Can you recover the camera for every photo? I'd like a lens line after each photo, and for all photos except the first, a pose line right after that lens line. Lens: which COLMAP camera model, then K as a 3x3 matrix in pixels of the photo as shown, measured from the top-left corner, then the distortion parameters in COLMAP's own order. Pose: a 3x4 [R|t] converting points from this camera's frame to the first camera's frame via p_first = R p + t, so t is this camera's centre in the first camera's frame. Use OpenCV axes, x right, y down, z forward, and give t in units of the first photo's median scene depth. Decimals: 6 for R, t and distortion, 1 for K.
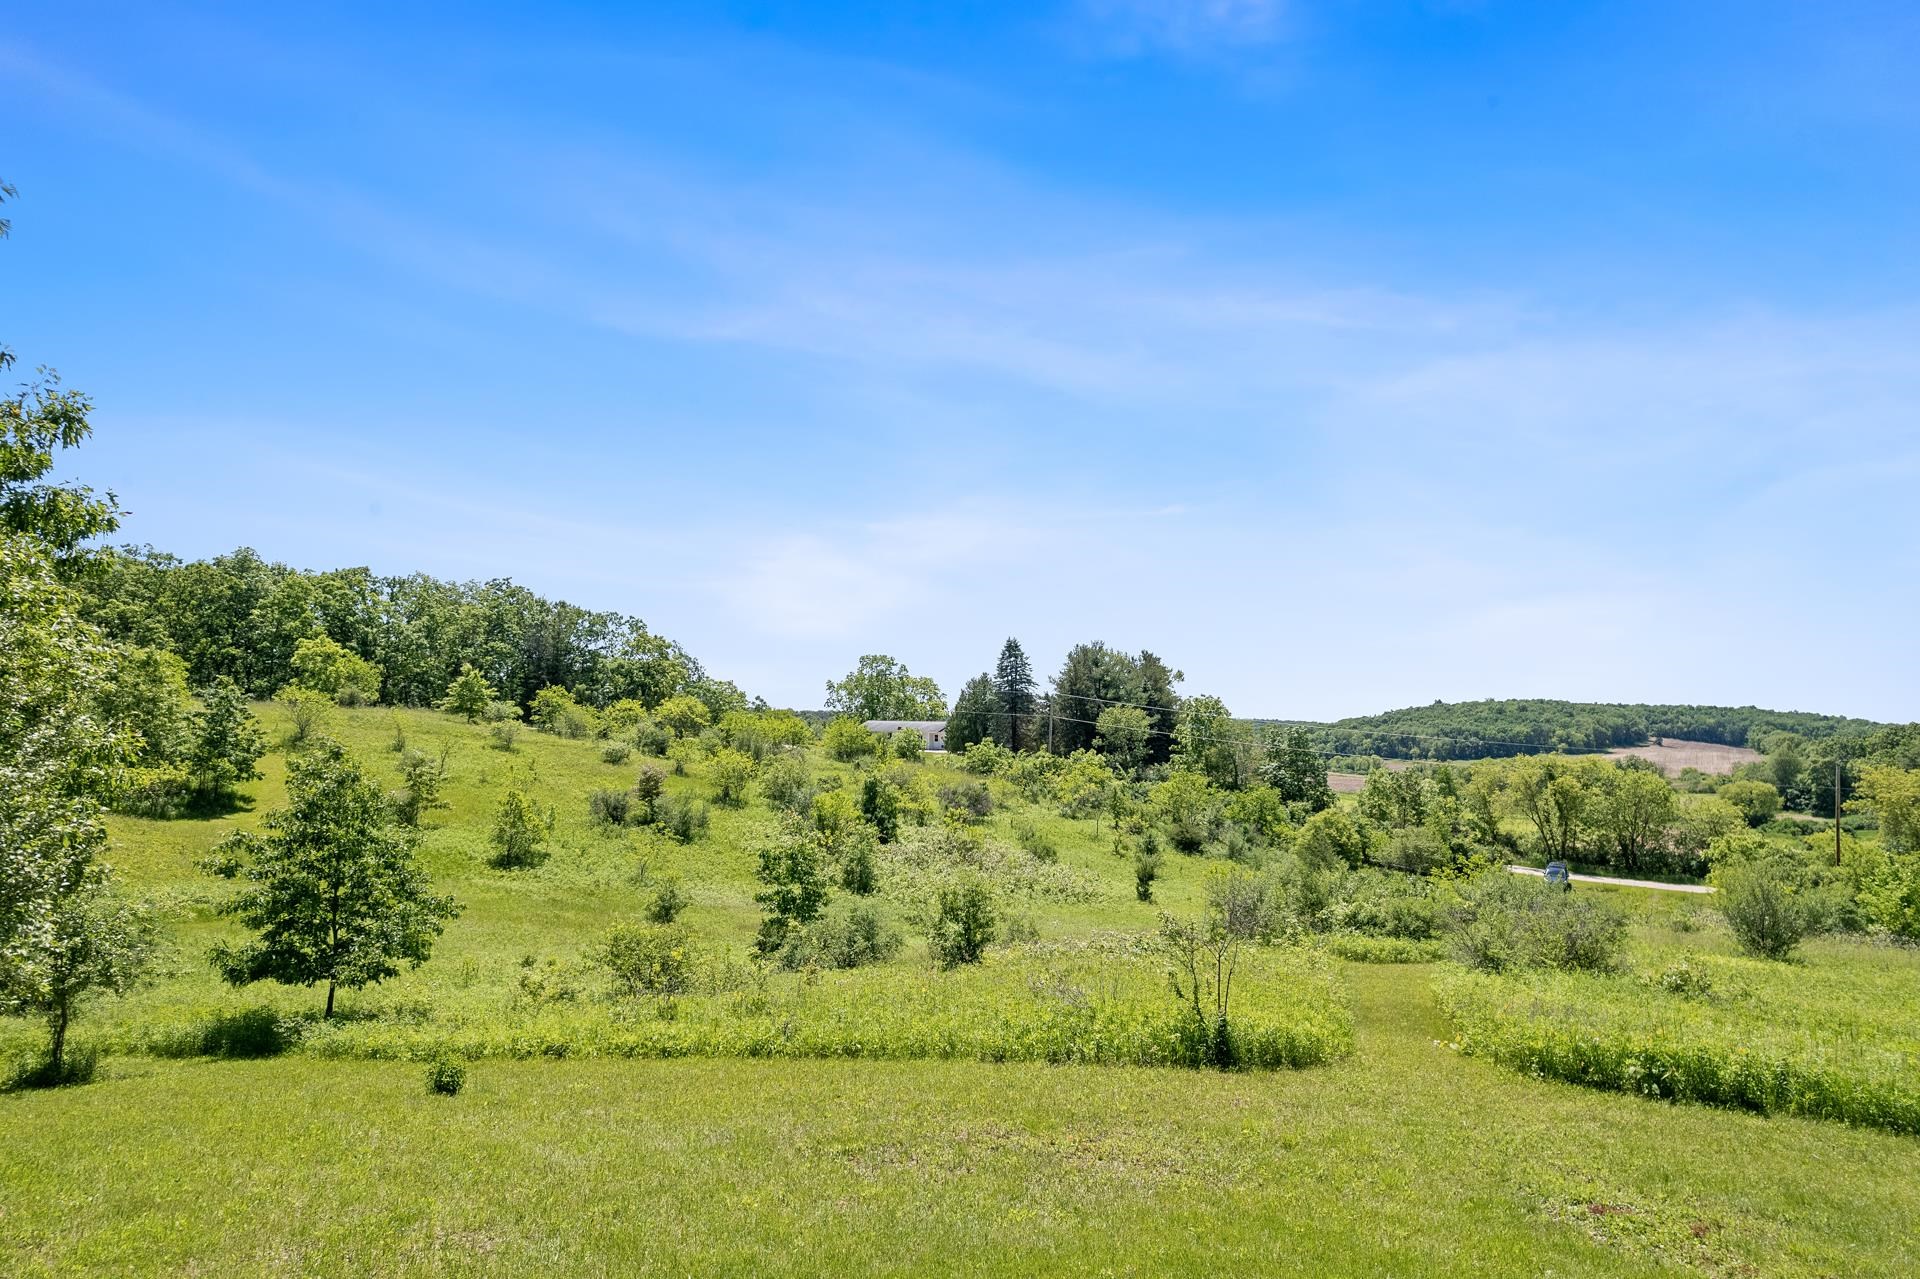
lens RADIAL K [[1230.7, 0, 965.8], [0, 1230.7, 620.4], [0, 0, 1]] dist [-0.083808, 0.072105]
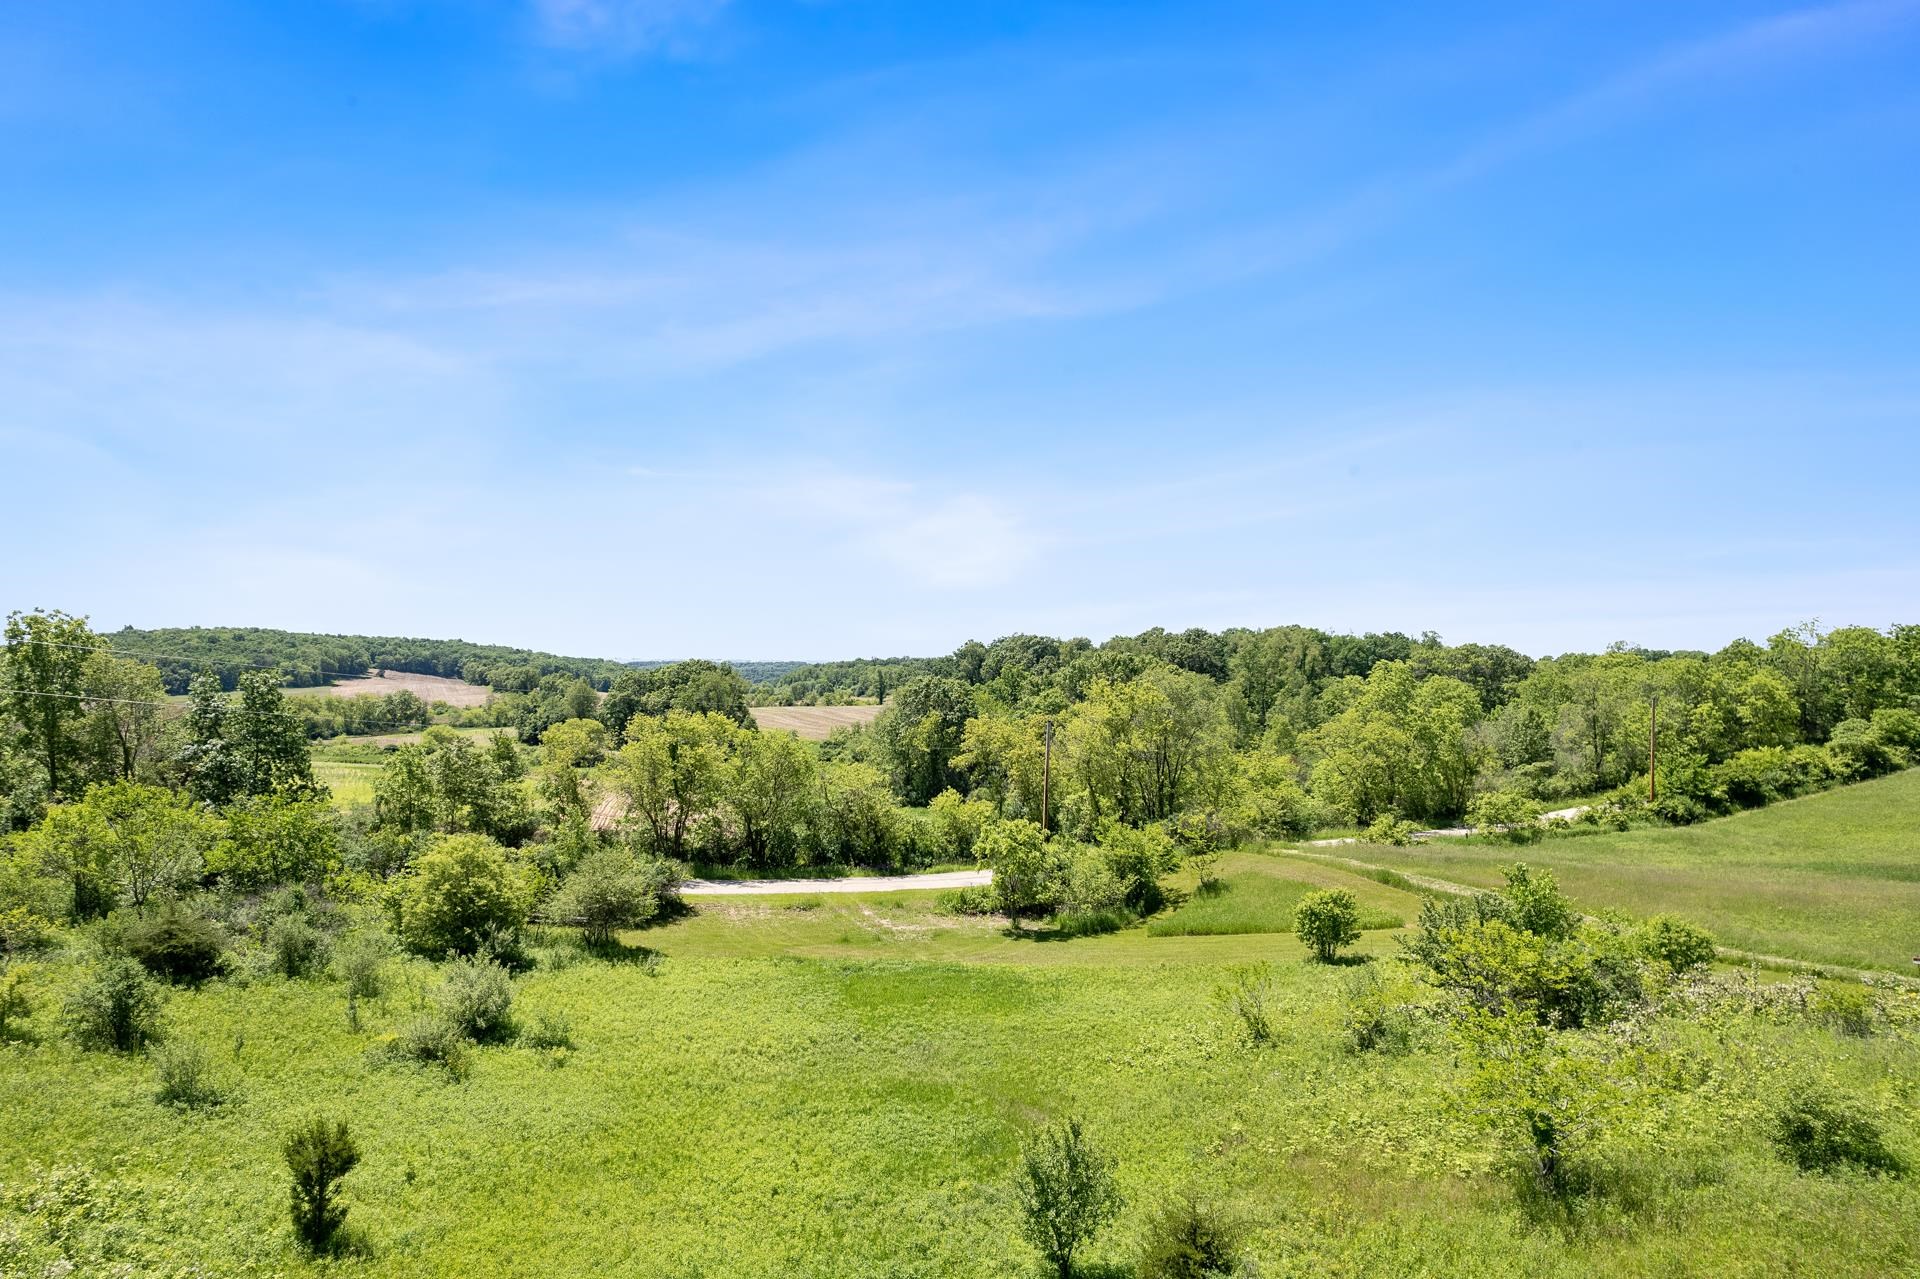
lens RADIAL K [[1230.7, 0, 943.5], [0, 1230.7, 642.9], [0, 0, 1]] dist [-0.083808, 0.072105]
pose [[0.552531, 0.011143, 0.833418, -0.046045], [-0.074769, 0.996542, 0.036246, 0.075615], [-0.830132, -0.082341, 0.551454, 1.107950]]
